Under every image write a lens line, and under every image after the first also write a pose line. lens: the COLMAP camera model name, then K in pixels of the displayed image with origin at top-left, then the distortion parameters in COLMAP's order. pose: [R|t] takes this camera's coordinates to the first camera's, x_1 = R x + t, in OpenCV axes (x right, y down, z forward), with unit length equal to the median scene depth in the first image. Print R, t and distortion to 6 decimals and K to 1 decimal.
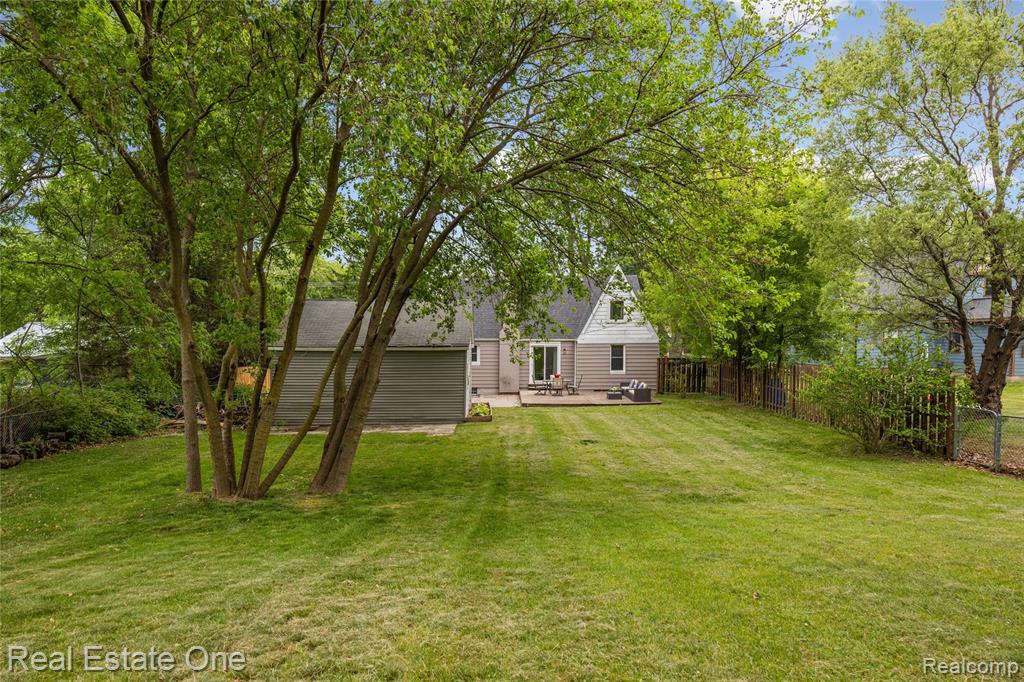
lens RADIAL K [[553.1, 0, 506.8], [0, 553.1, 323.5], [0, 0, 1]] dist [-0.002447, -0.000419]
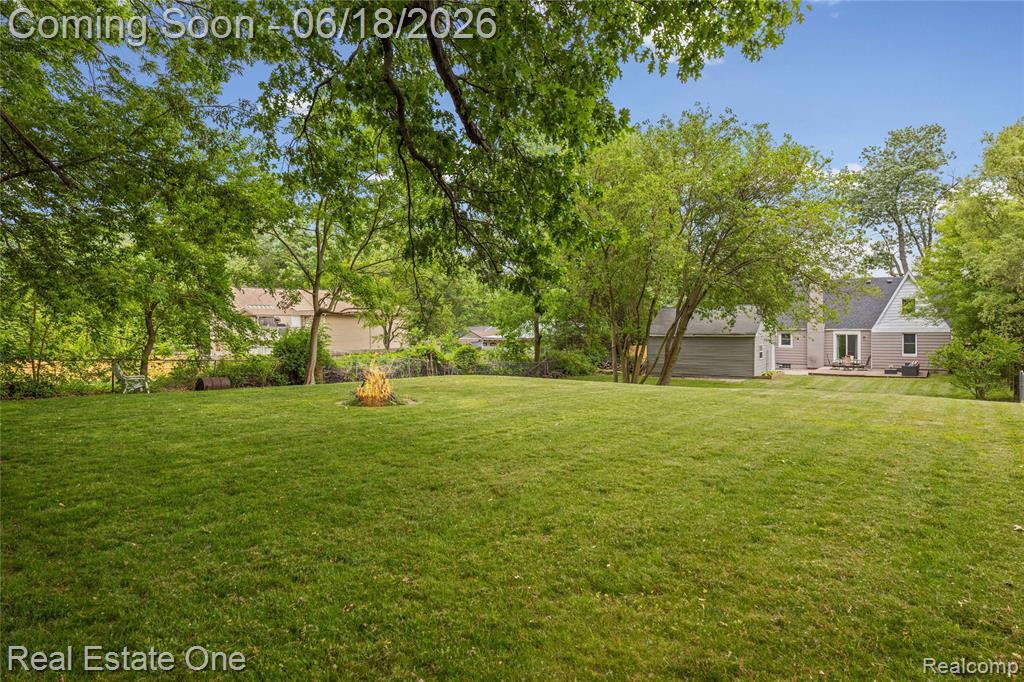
lens RADIAL K [[553.1, 0, 506.8], [0, 553.1, 323.5], [0, 0, 1]] dist [-0.002447, -0.000419]
pose [[0.775728, -0.000800, -0.631067, 0.417590], [0.020272, 0.999515, 0.023652, -0.048842], [0.630742, -0.031140, 0.775368, -0.826763]]
